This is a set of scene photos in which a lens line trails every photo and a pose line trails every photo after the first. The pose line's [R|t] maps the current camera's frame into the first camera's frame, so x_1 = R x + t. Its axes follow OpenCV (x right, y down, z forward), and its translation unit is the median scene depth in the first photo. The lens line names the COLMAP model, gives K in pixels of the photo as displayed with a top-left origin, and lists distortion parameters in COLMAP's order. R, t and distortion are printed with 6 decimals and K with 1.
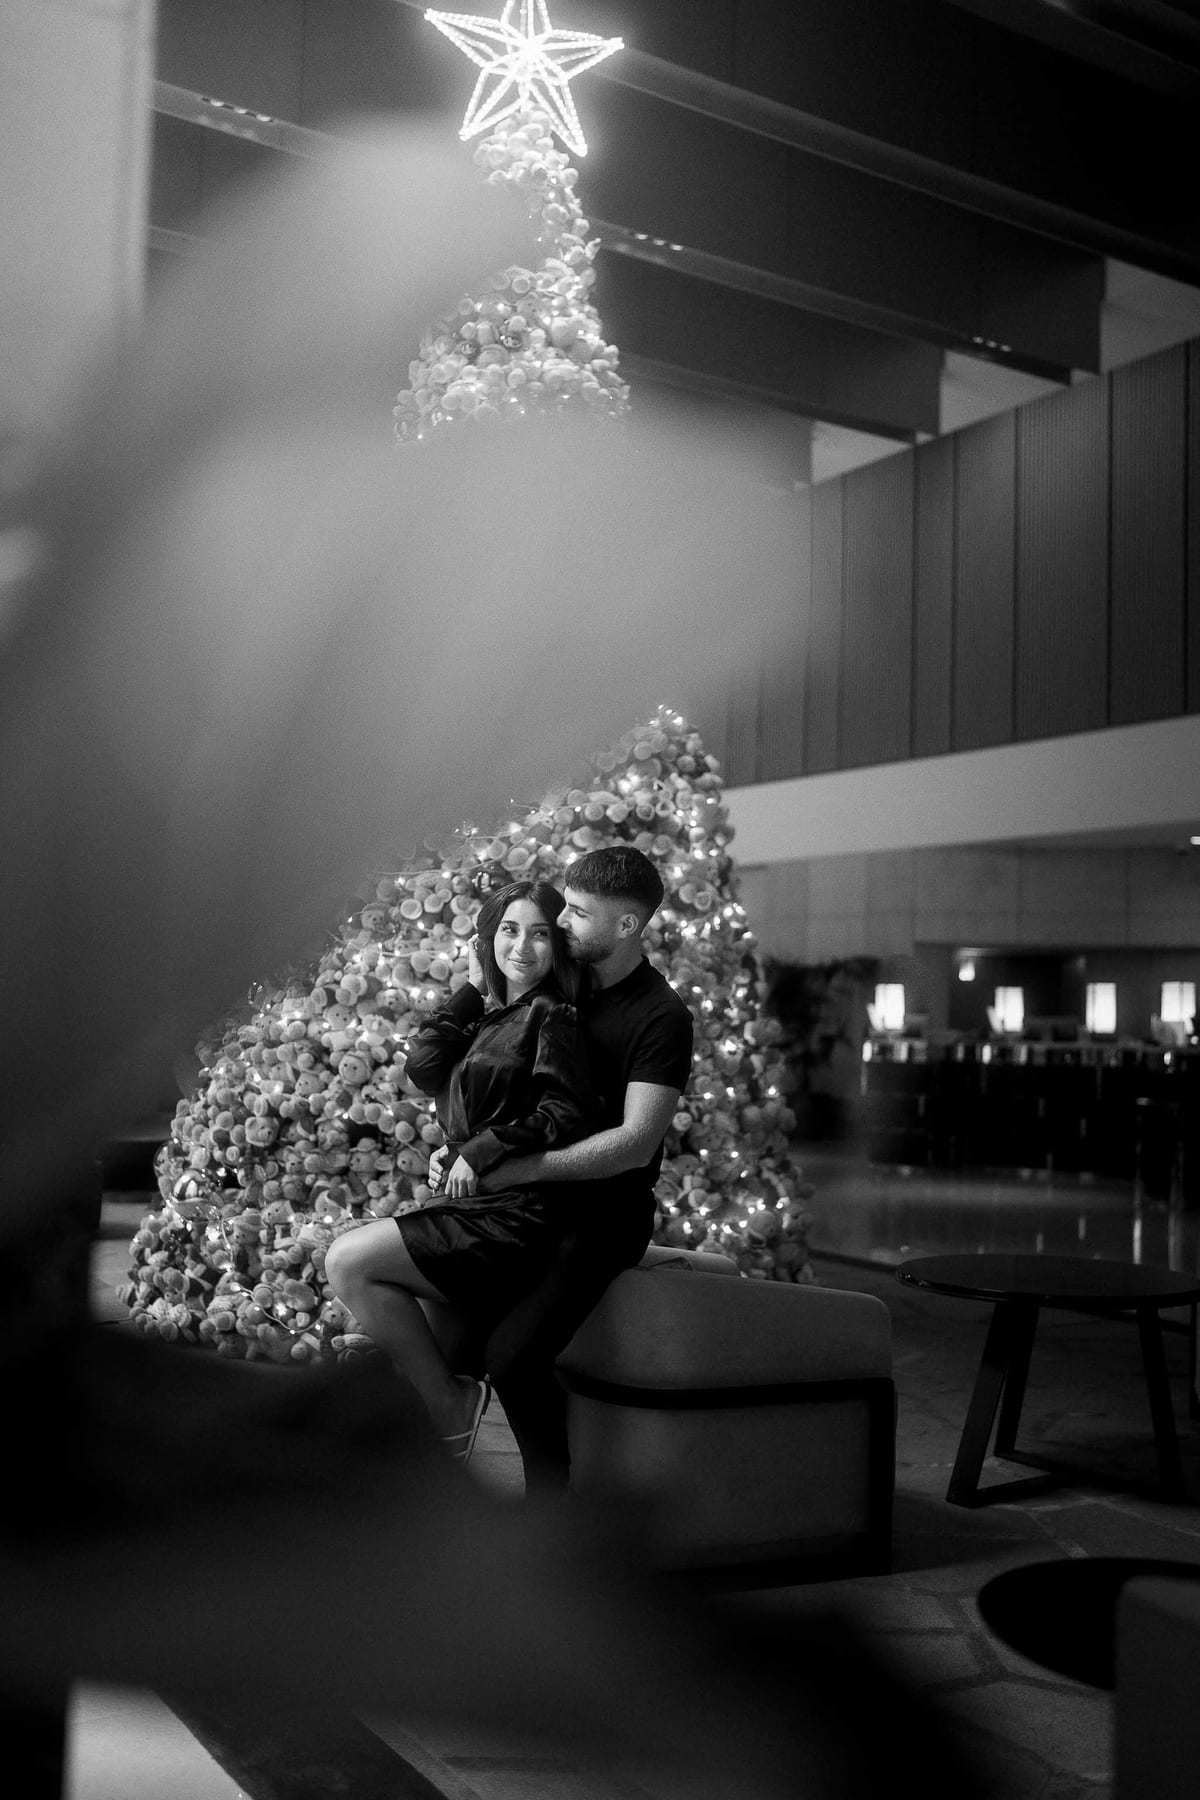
lens RADIAL K [[1760.8, 0, 589.5], [0, 1760.8, 897.6], [0, 0, 1]] dist [-0.044377, 0.153758]
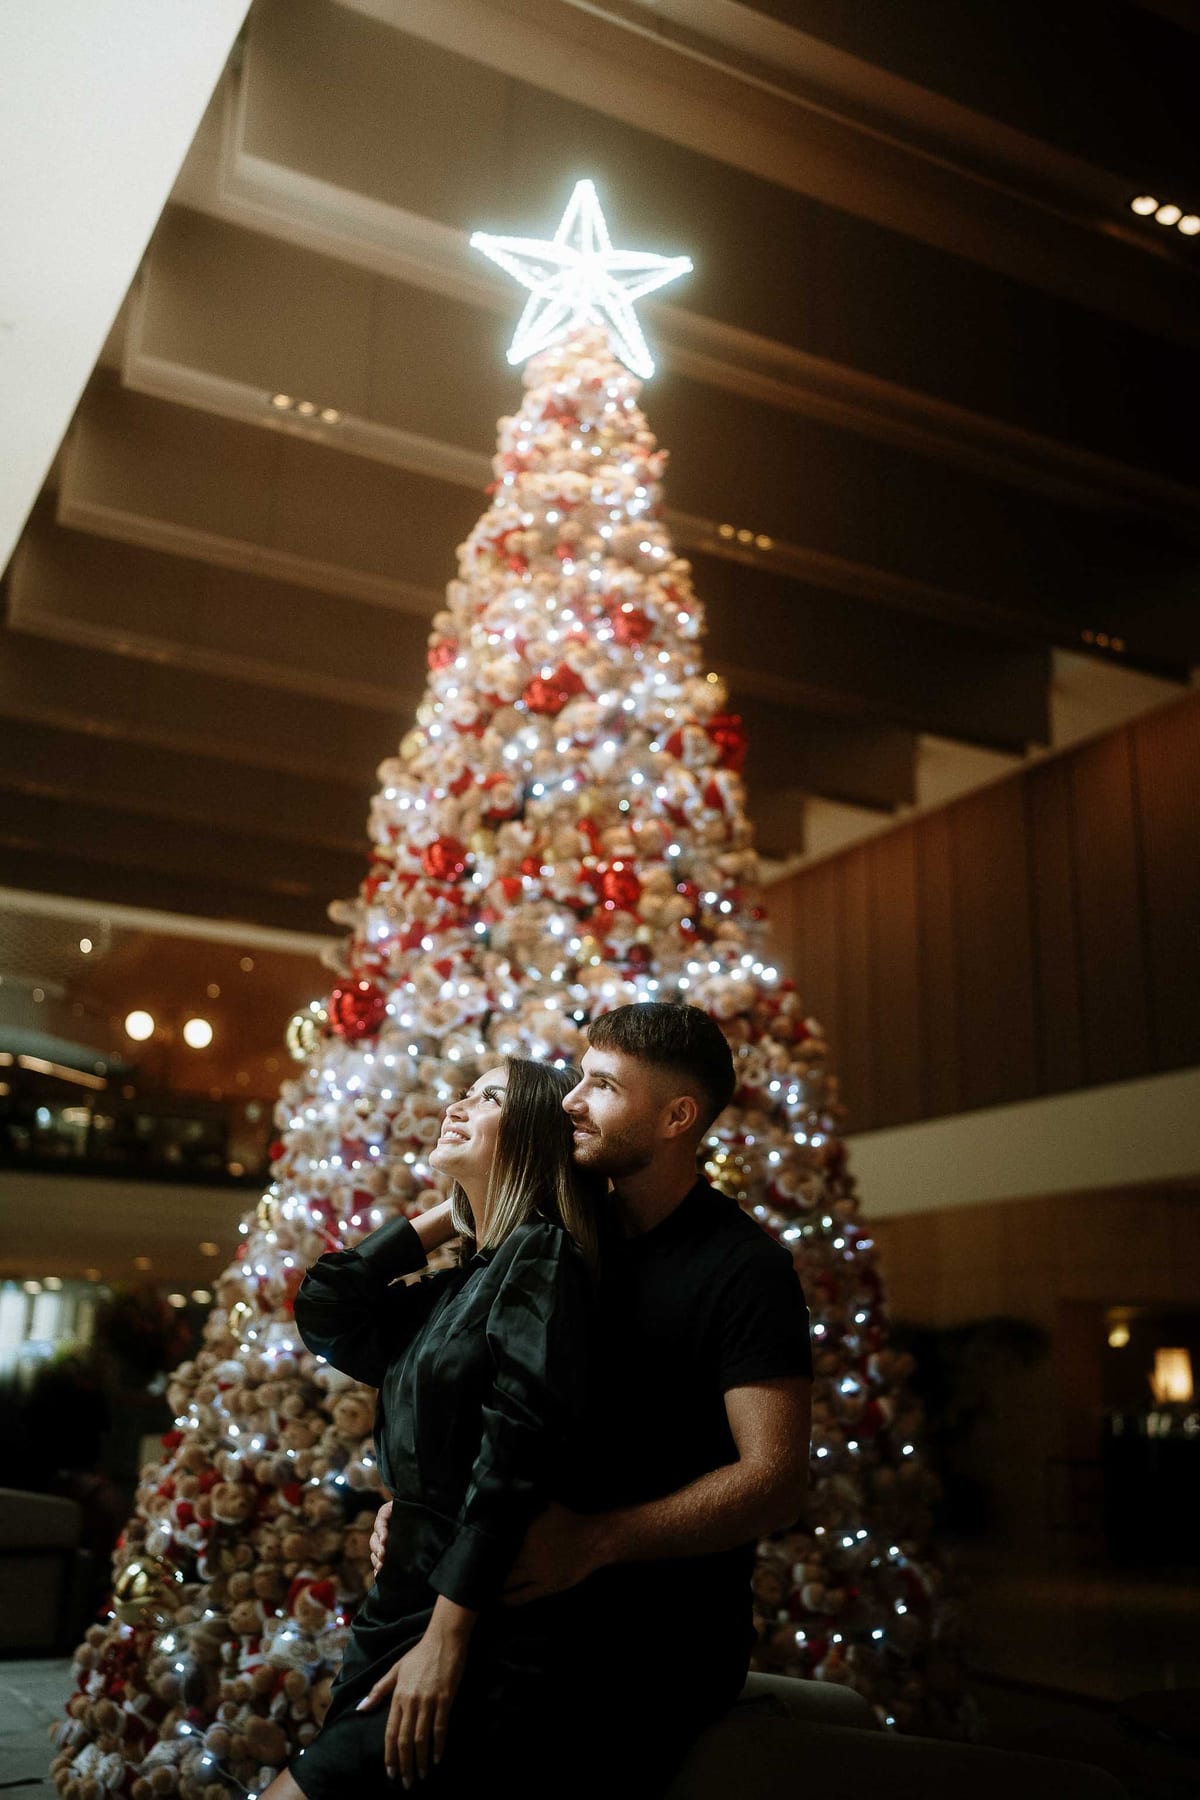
lens RADIAL K [[1762.2, 0, 596.6], [0, 1762.2, 890.2], [0, 0, 1]] dist [-0.050115, 0.164144]
pose [[0.998035, -0.023583, -0.058057, 0.020106], [0.010513, 0.976363, -0.215881, 0.039211], [0.061776, 0.214847, 0.974692, 0.209598]]
